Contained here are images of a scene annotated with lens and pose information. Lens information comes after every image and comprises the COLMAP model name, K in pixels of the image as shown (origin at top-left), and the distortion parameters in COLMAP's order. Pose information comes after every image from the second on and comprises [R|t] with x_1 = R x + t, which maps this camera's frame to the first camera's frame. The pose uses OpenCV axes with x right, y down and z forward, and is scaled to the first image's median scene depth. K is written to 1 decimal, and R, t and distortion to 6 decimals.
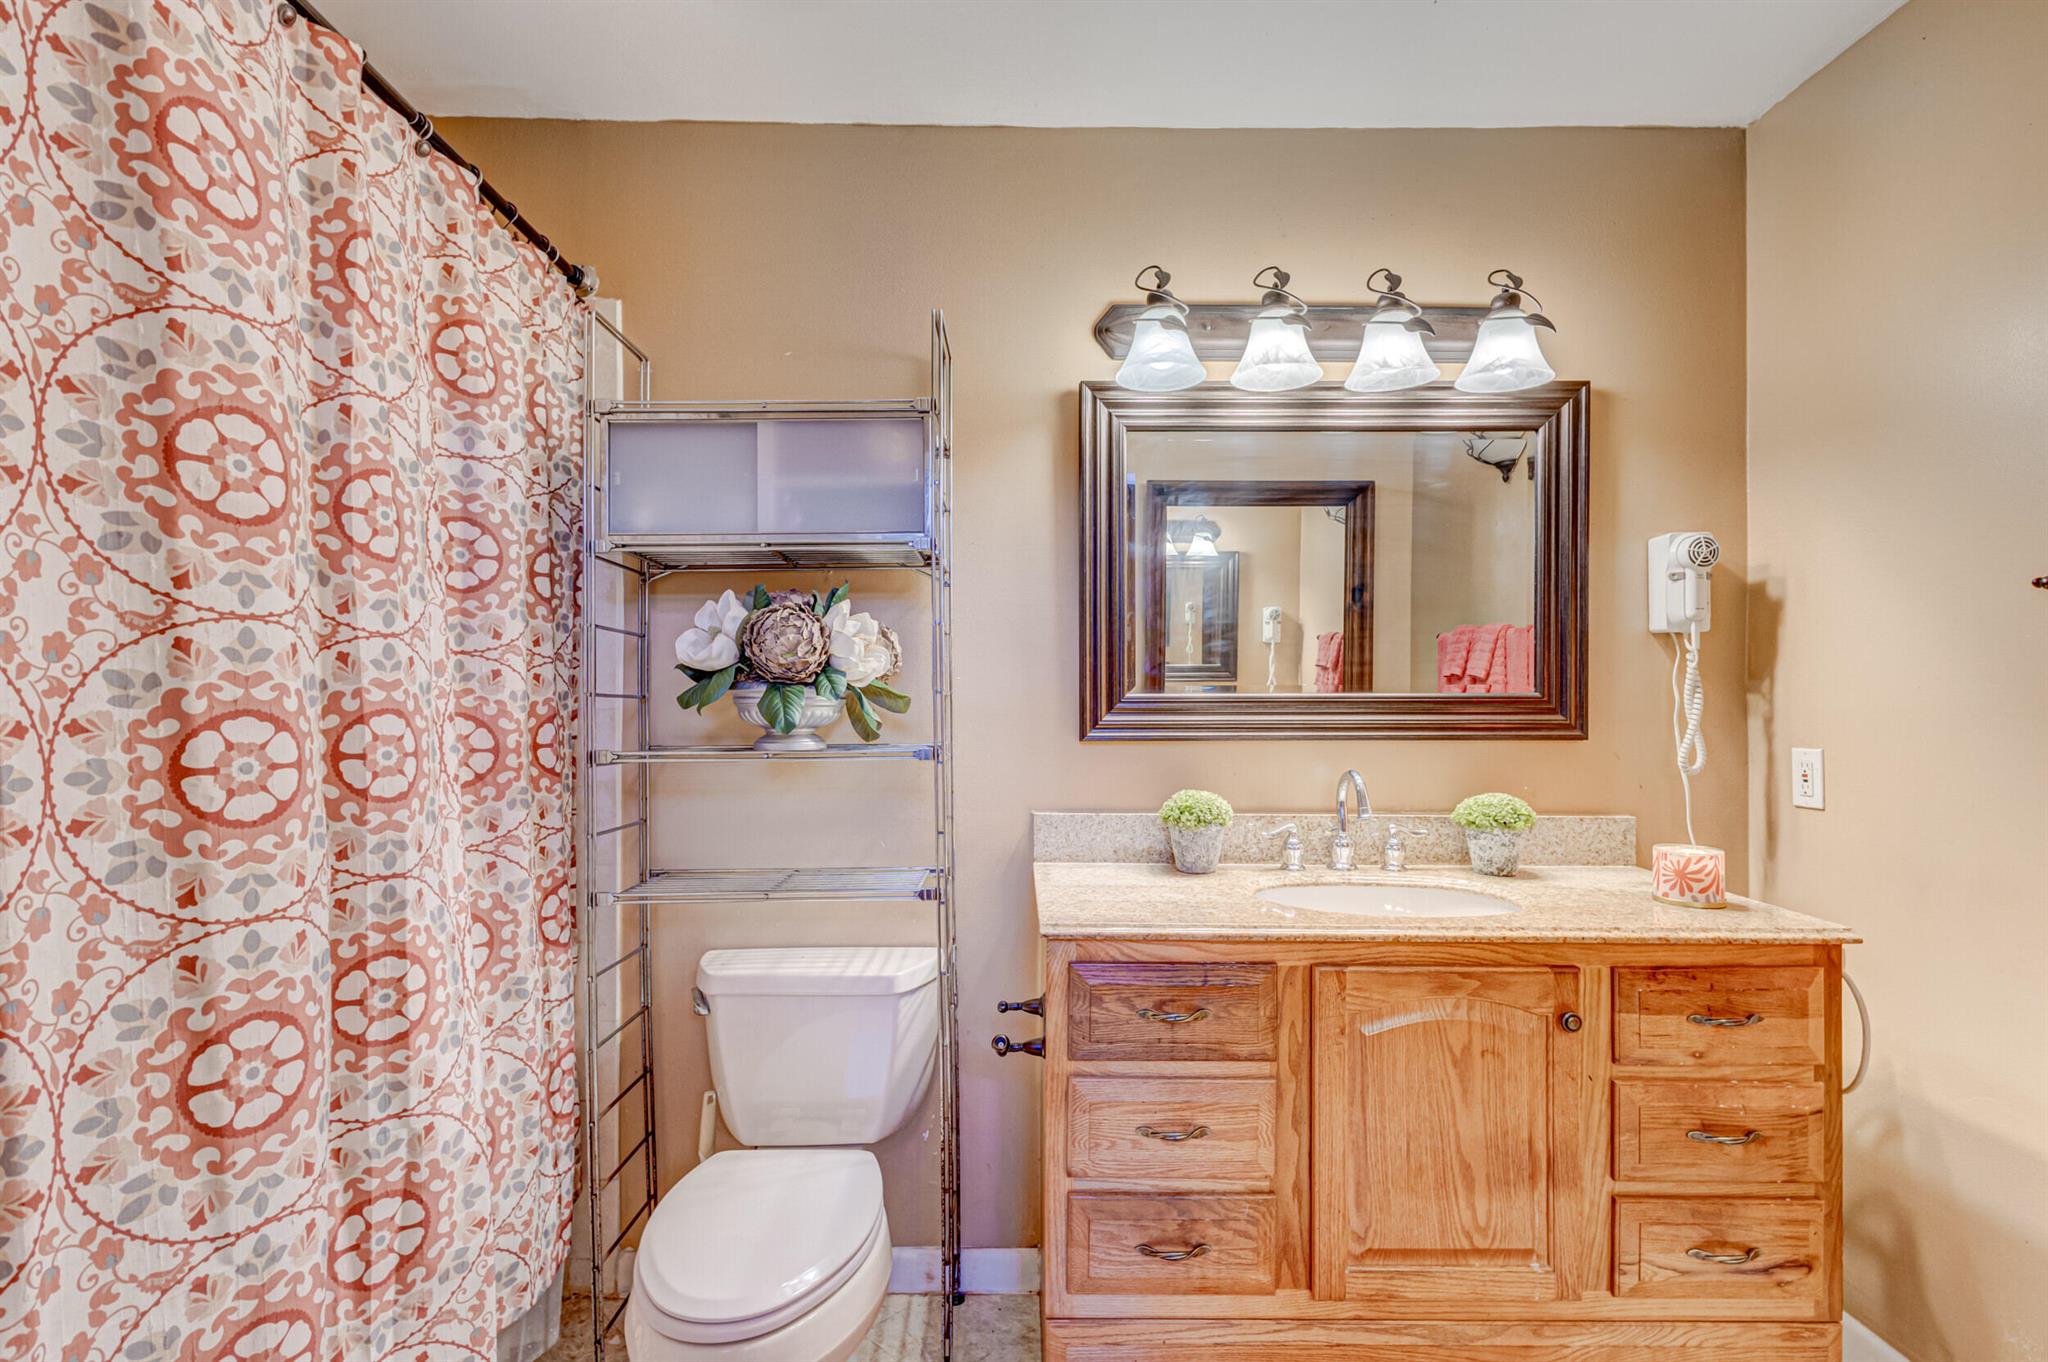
lens RADIAL K [[959.7, 0, 1016.4], [0, 959.7, 687.6], [0, 0, 1]] dist [0.005968, 0.000893]
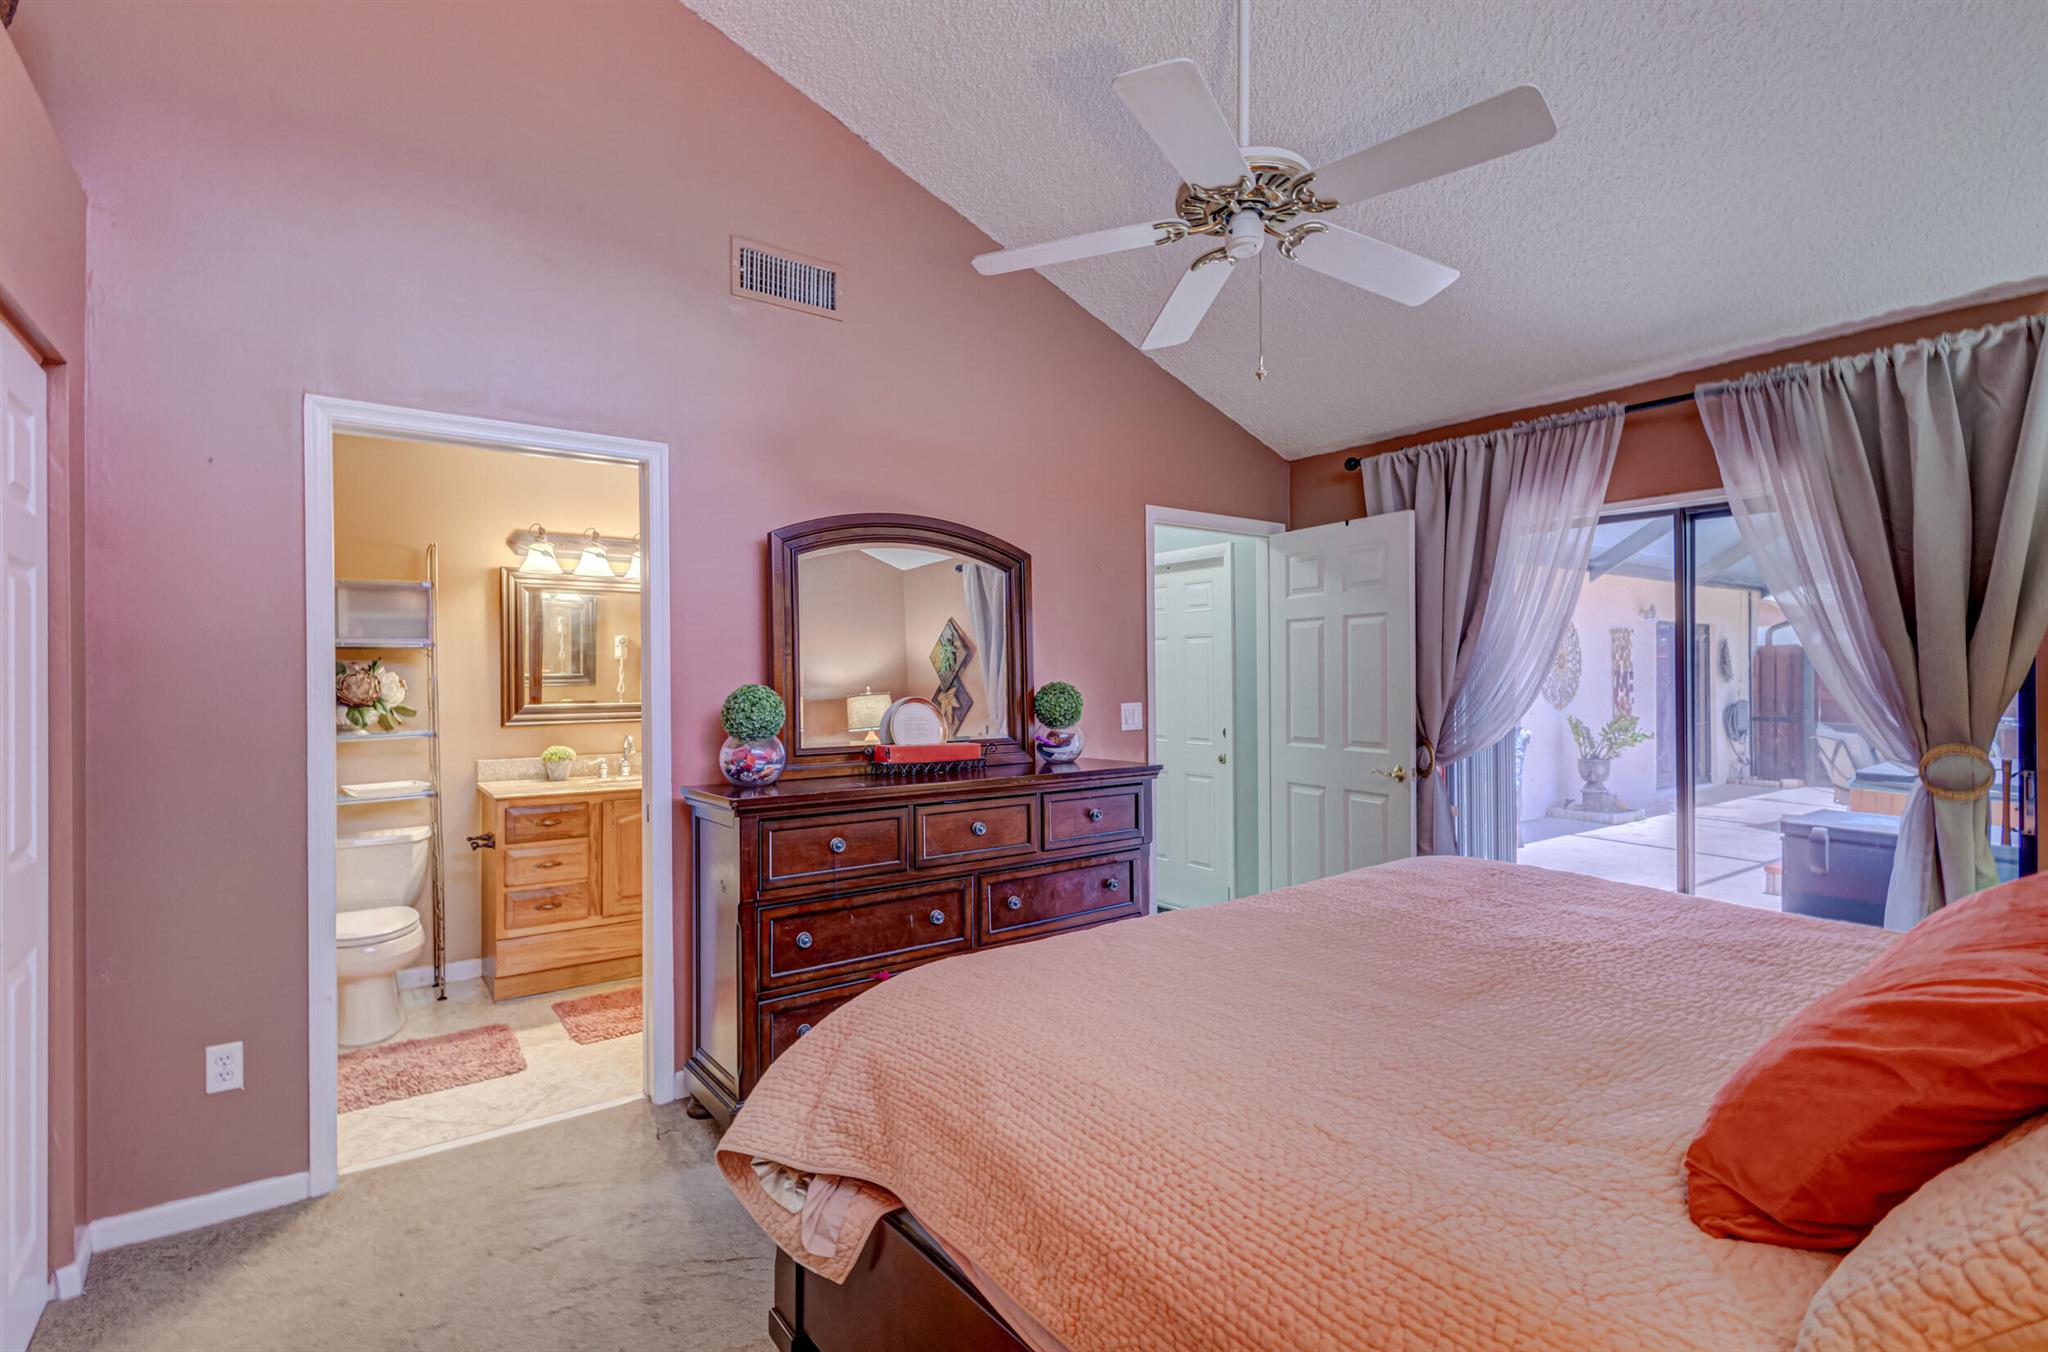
lens RADIAL K [[972.6, 0, 1025.7], [0, 972.6, 671.9], [0, 0, 1]] dist [0.014459, -0.000521]
pose [[0.815051, -0.004355, 0.579373, -0.297377], [0.005414, 0.999985, -0.000100, -0.076974], [-0.579364, 0.003218, 0.815063, -1.812268]]
